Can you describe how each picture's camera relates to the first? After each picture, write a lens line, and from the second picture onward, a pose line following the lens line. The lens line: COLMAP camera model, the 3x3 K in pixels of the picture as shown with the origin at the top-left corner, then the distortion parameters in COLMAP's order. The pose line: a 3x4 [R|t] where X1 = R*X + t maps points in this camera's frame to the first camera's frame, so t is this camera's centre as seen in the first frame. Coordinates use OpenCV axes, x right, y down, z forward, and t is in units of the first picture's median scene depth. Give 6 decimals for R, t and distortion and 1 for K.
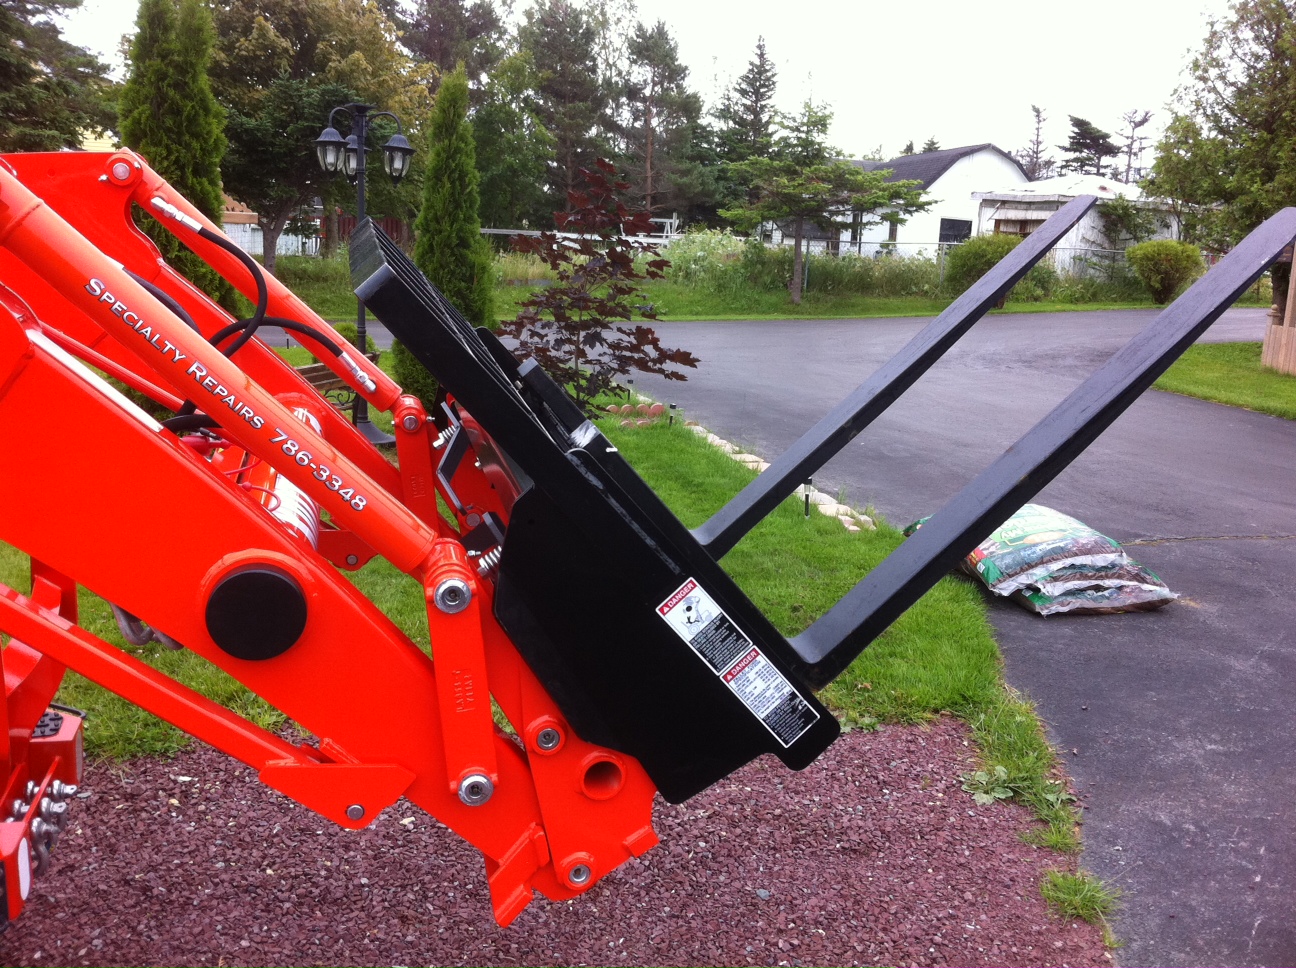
lens RADIAL K [[1230.0, 0, 673.2], [0, 1230.0, 484.1], [0, 0, 1]] dist [0.110721, -0.386272]
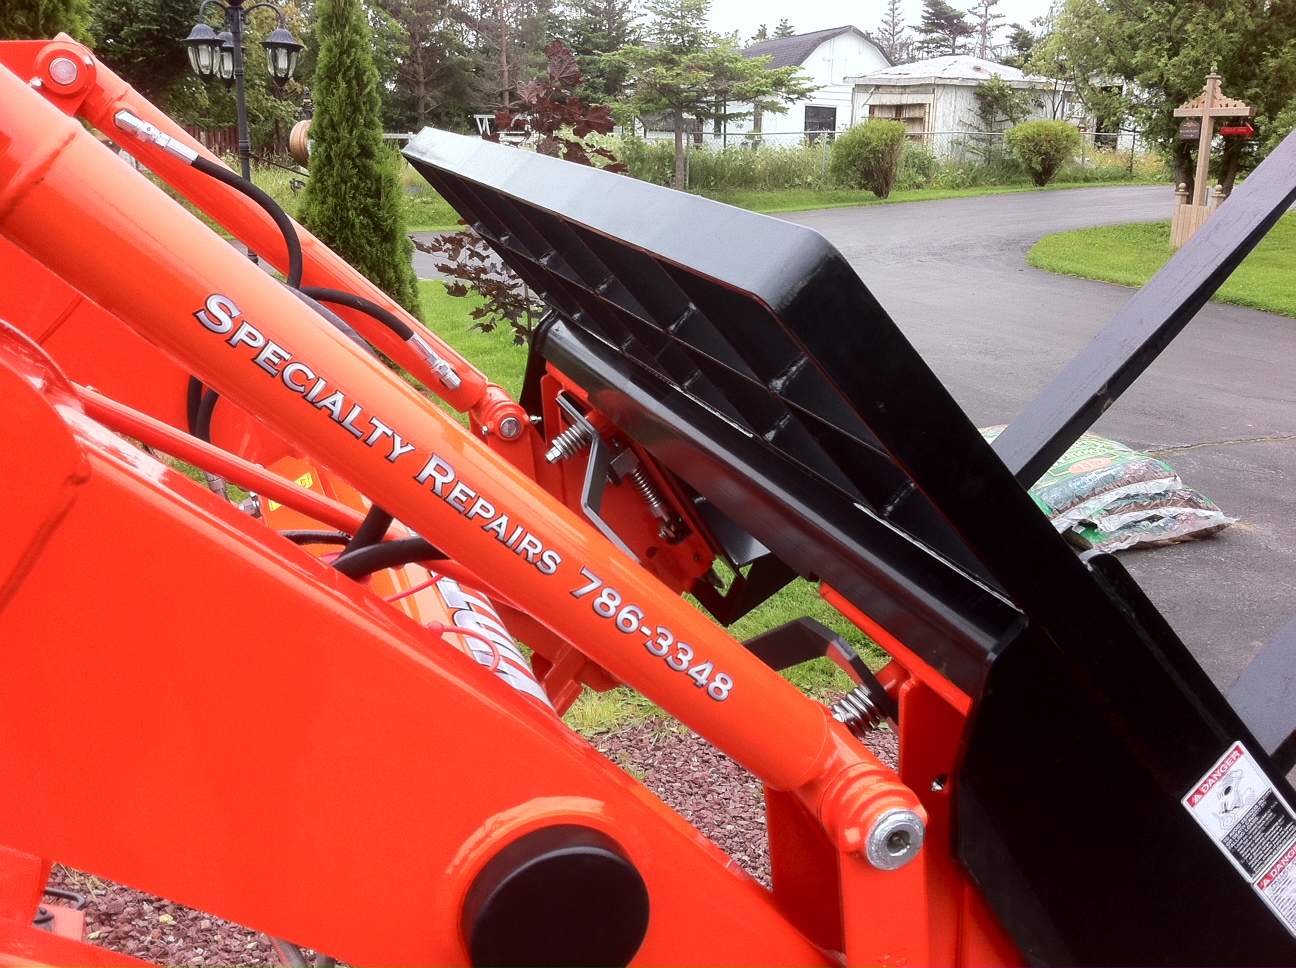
lens RADIAL K [[1193.7, 0, 626.1], [0, 1193.7, 478.3], [0, 0, 1]] dist [0.093699, -0.287650]
pose [[0.993679, -0.063667, 0.092459, -0.079989], [0.055751, 0.994750, 0.085813, -0.028371], [-0.097437, -0.080116, 0.992012, 0.120436]]
